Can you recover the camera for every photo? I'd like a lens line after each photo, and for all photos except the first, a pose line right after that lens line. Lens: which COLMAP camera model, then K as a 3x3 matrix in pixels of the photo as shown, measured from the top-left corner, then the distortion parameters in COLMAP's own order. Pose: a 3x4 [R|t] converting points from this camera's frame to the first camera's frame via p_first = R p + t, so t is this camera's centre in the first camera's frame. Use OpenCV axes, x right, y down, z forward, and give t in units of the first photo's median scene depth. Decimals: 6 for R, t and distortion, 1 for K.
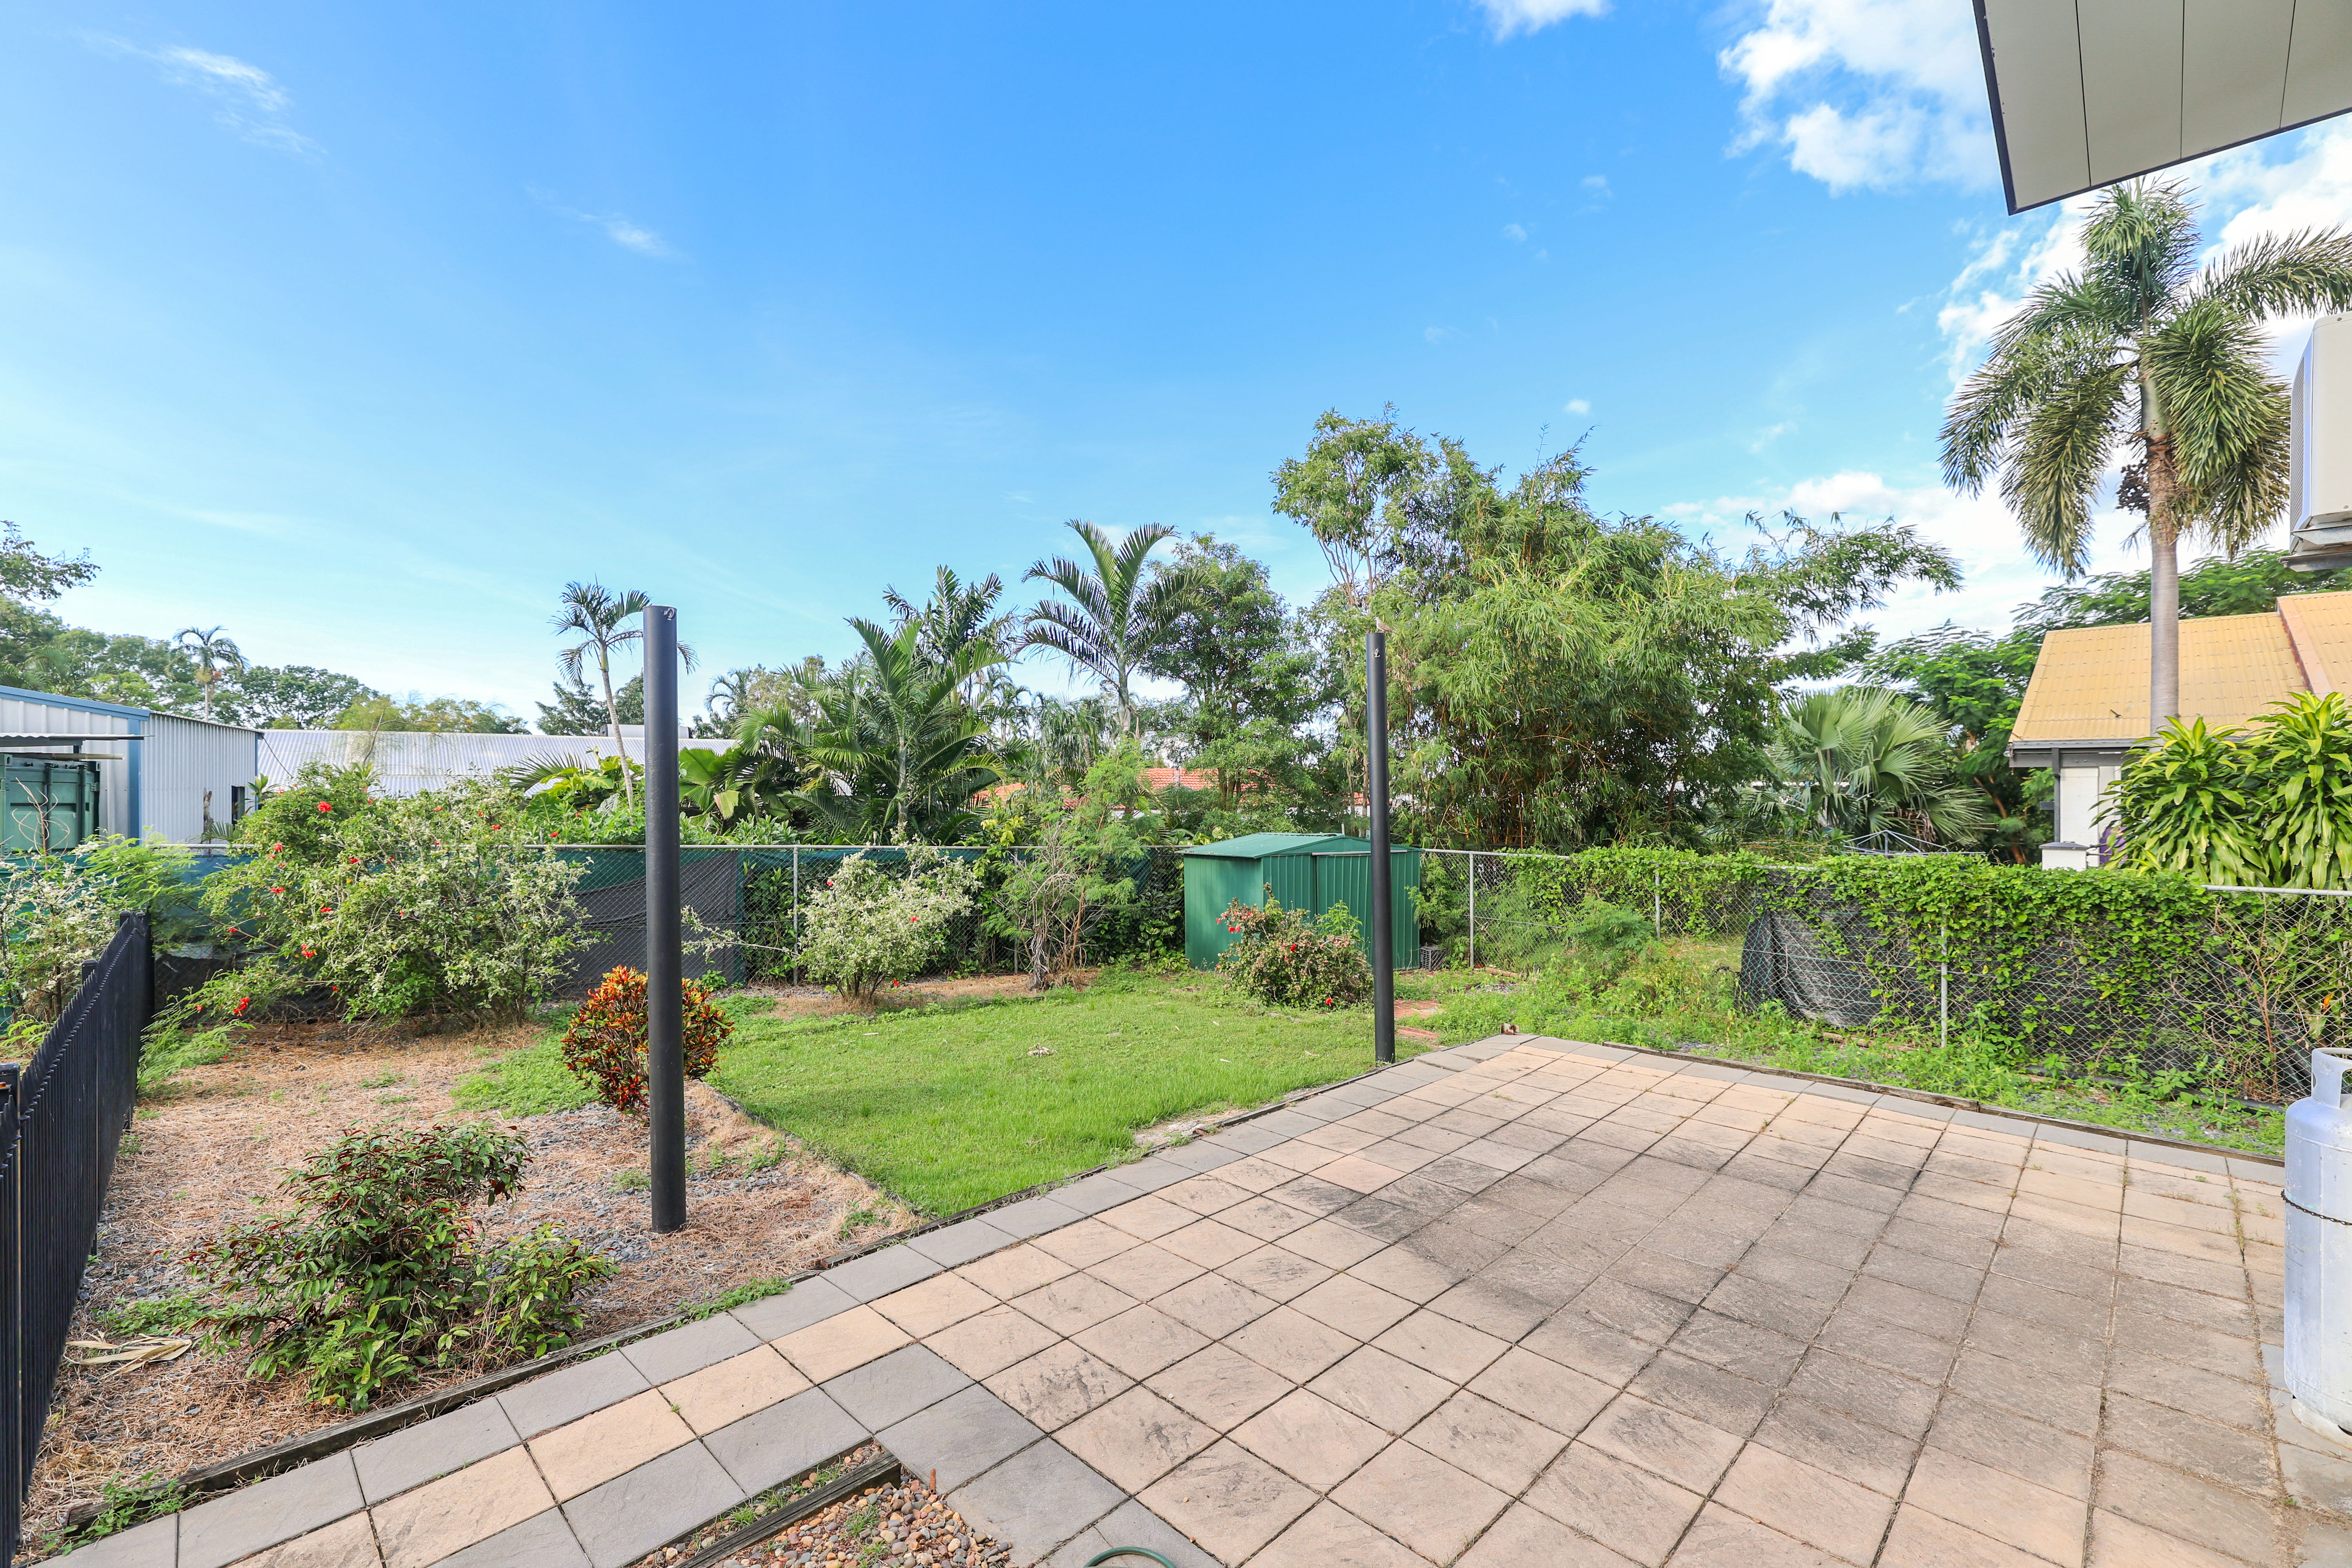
lens RADIAL K [[1014.0, 0, 1165.8], [0, 1014.0, 792.7], [0, 0, 1]] dist [-0.004041, 0.001067]
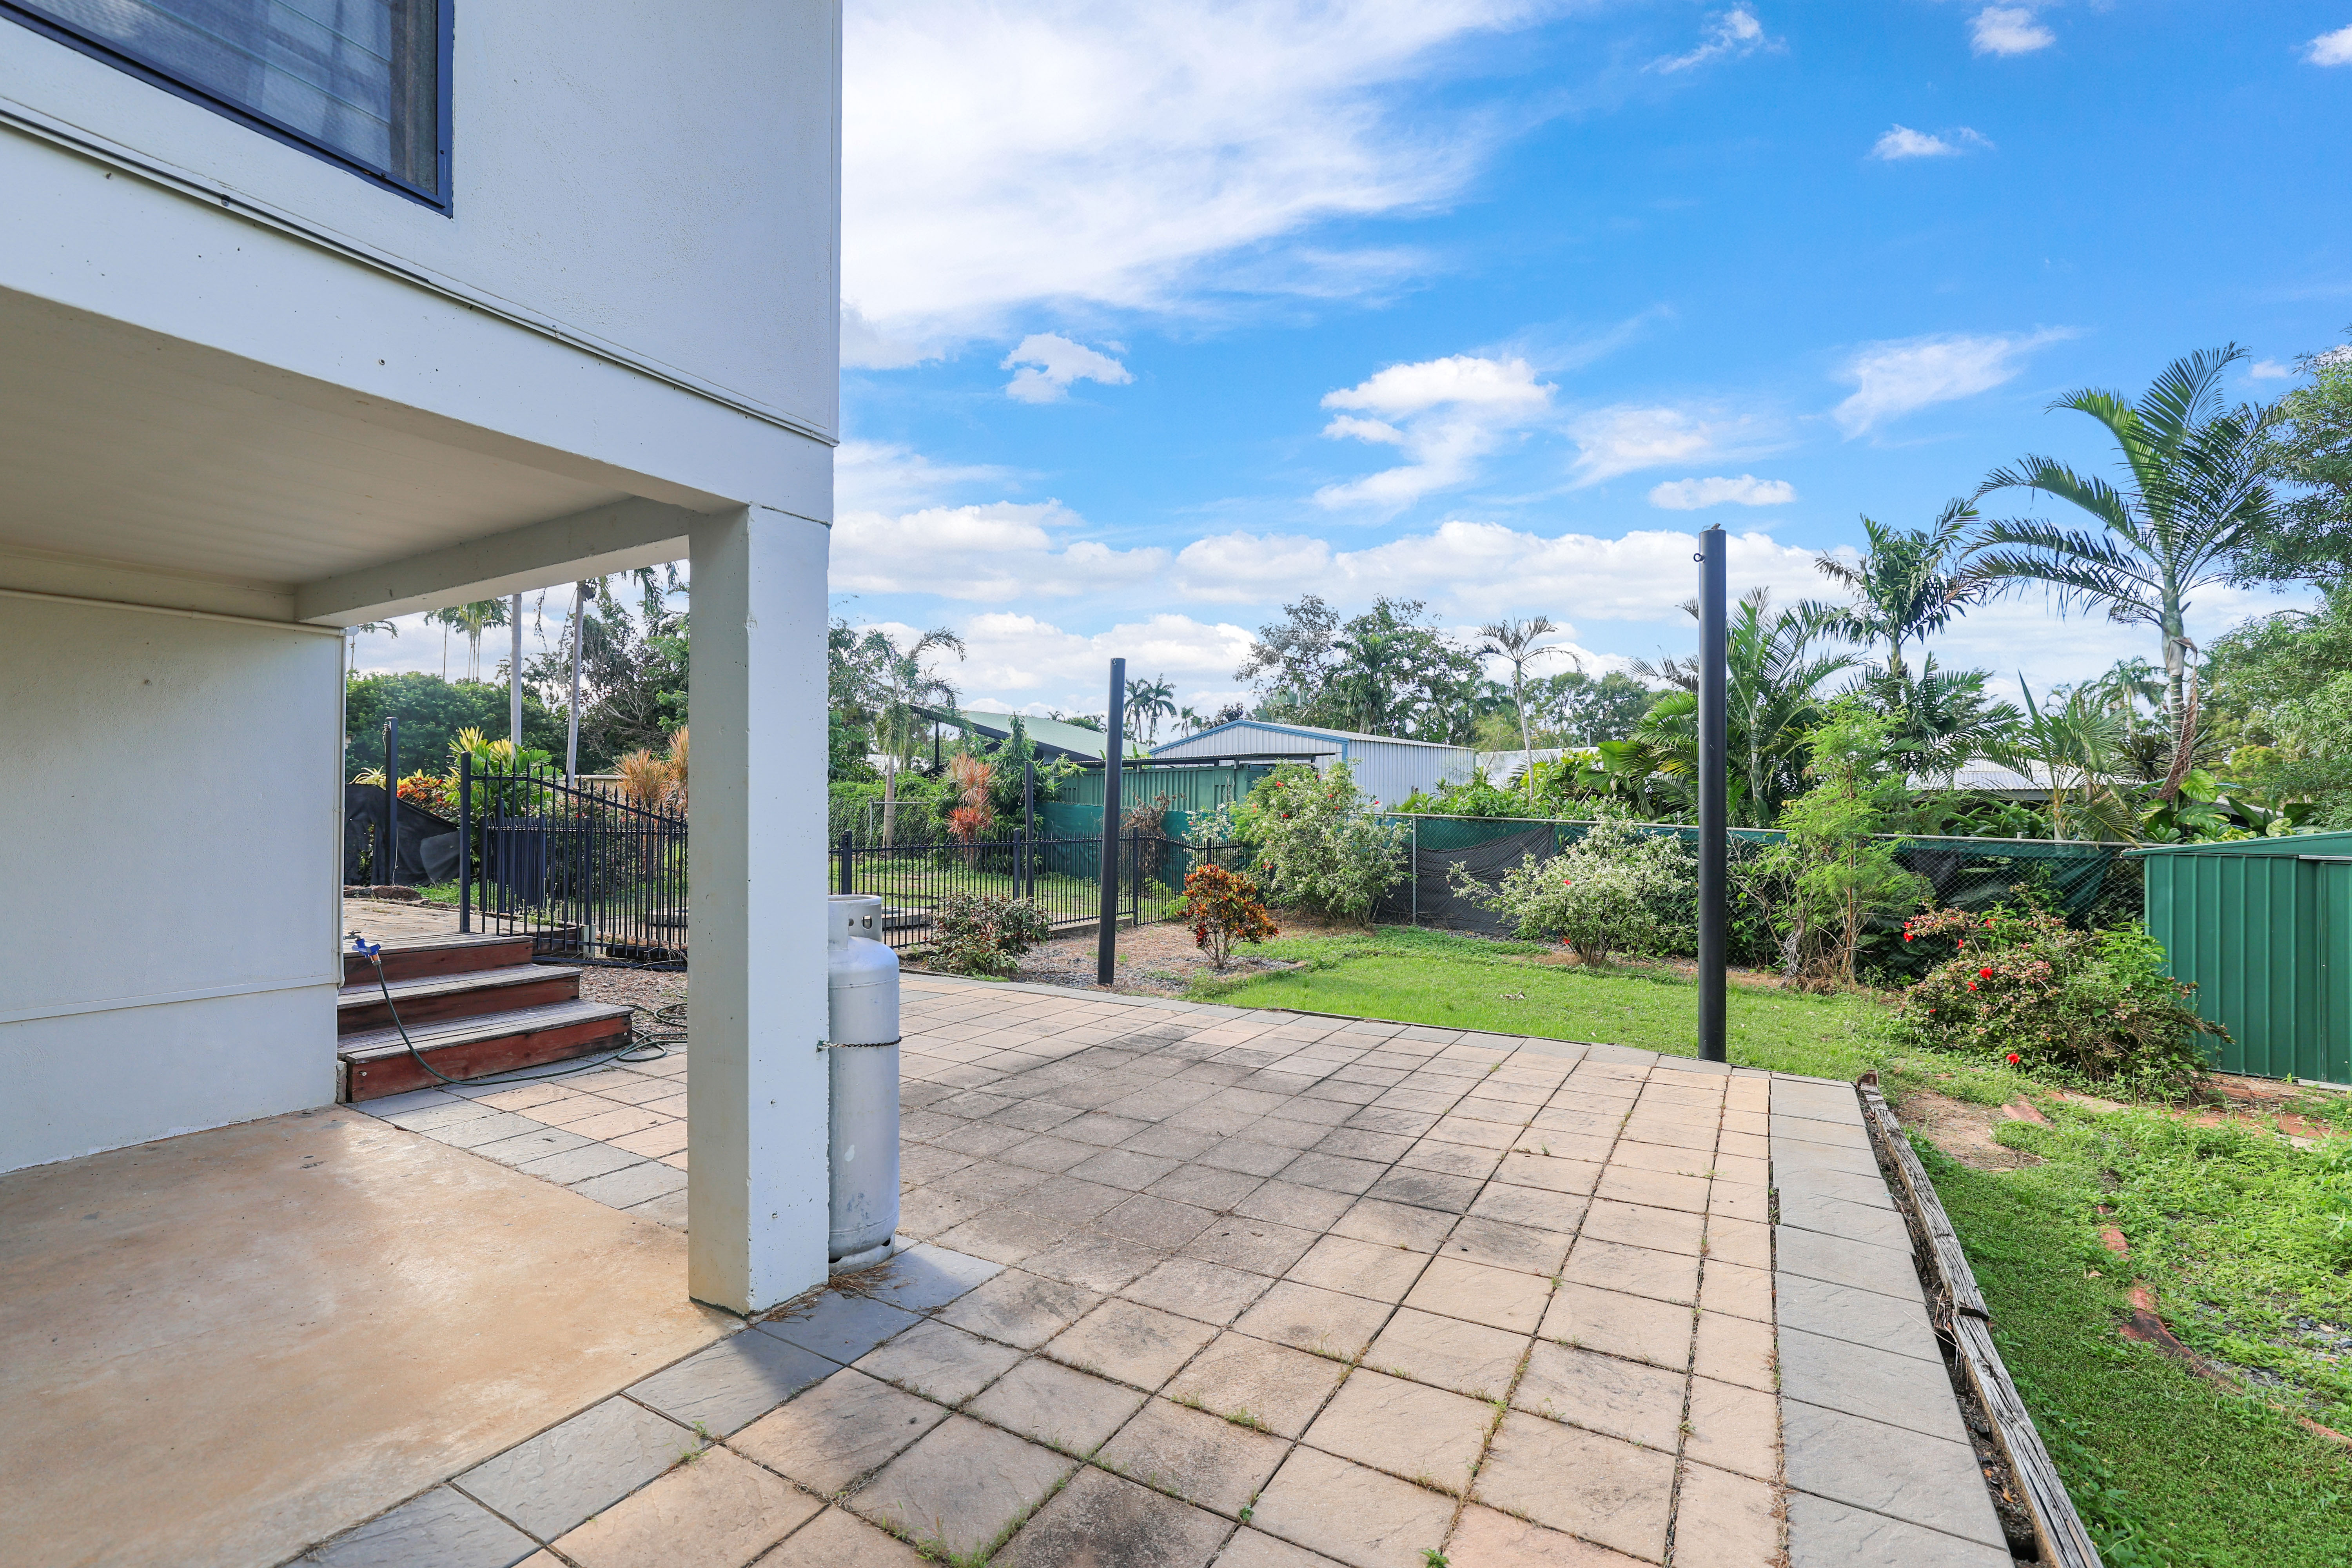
lens RADIAL K [[1014.0, 0, 1170.0], [0, 1014.0, 803.2], [0, 0, 1]] dist [-0.004041, 0.001067]
pose [[0.254981, 0.000466, -0.966946, 0.692882], [-0.010666, 0.999940, -0.002331, 0.048097], [0.966887, 0.010907, 0.254971, 0.317971]]
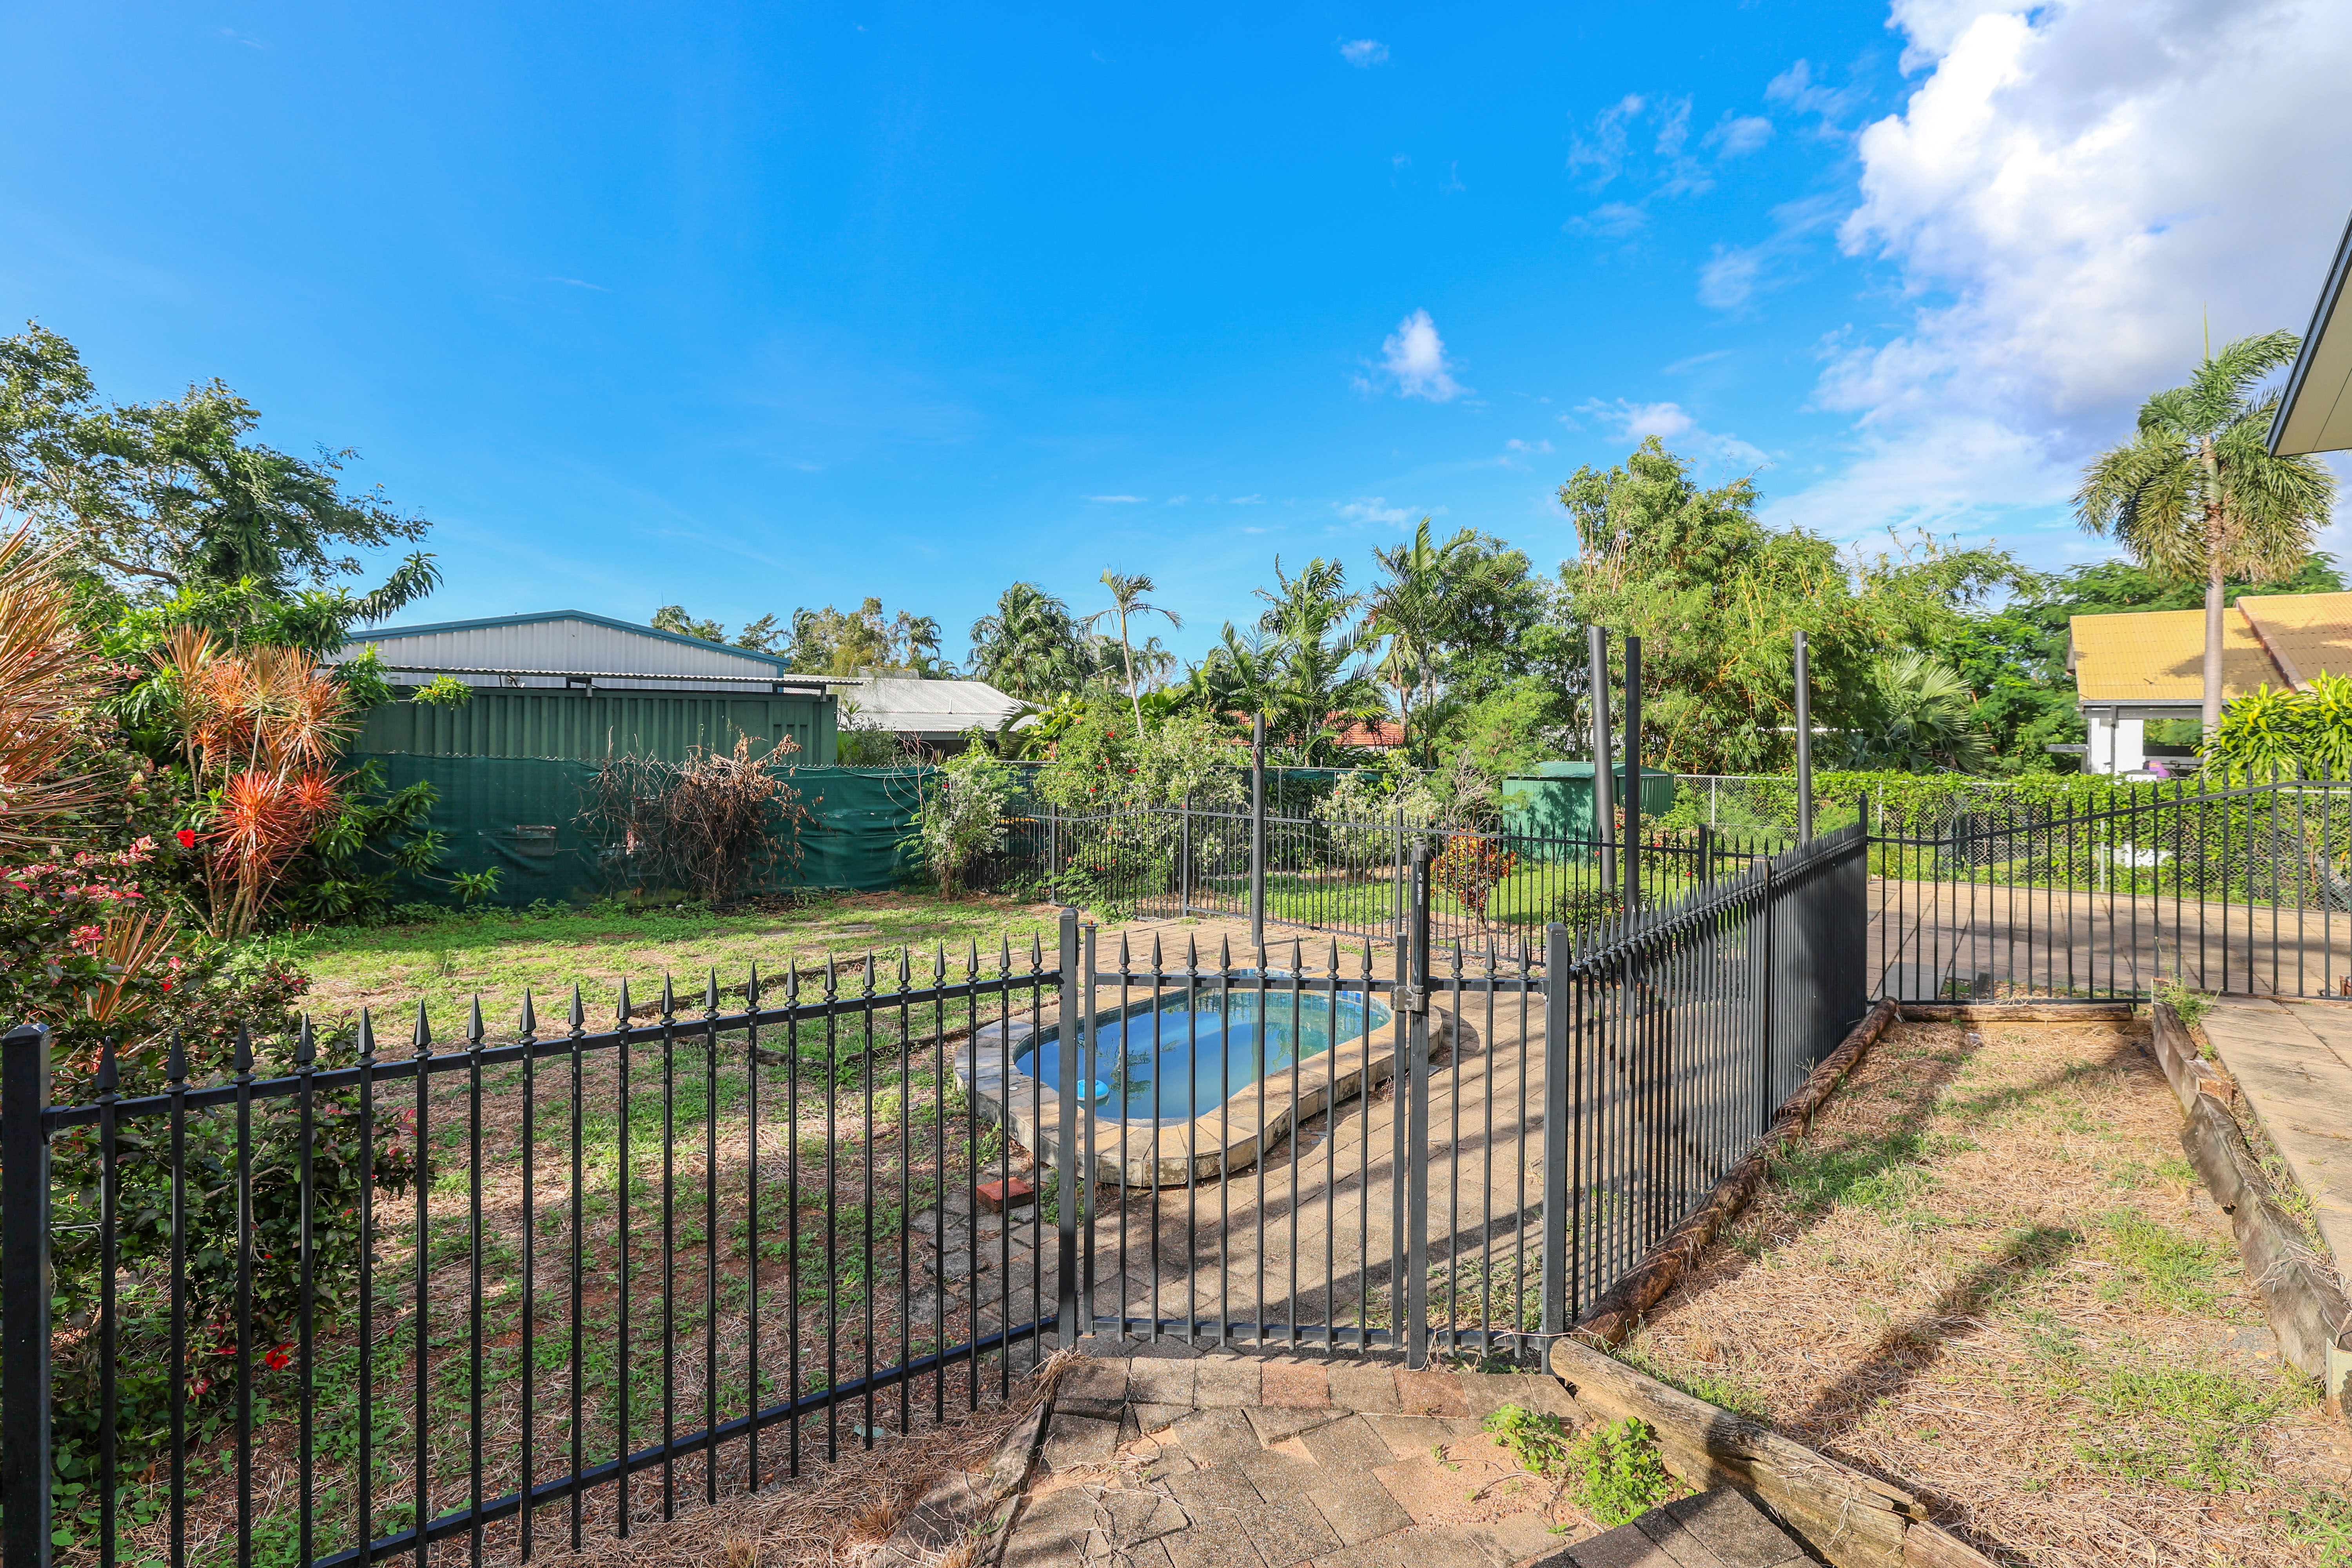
lens RADIAL K [[1014.0, 0, 1210.4], [0, 1014.0, 733.2], [0, 0, 1]] dist [-0.004041, 0.001067]
pose [[0.995364, 0.007546, 0.095886, -0.665864], [-0.007480, 0.999971, -0.001041, 0.008674], [-0.095891, 0.000319, 0.995392, -0.397939]]
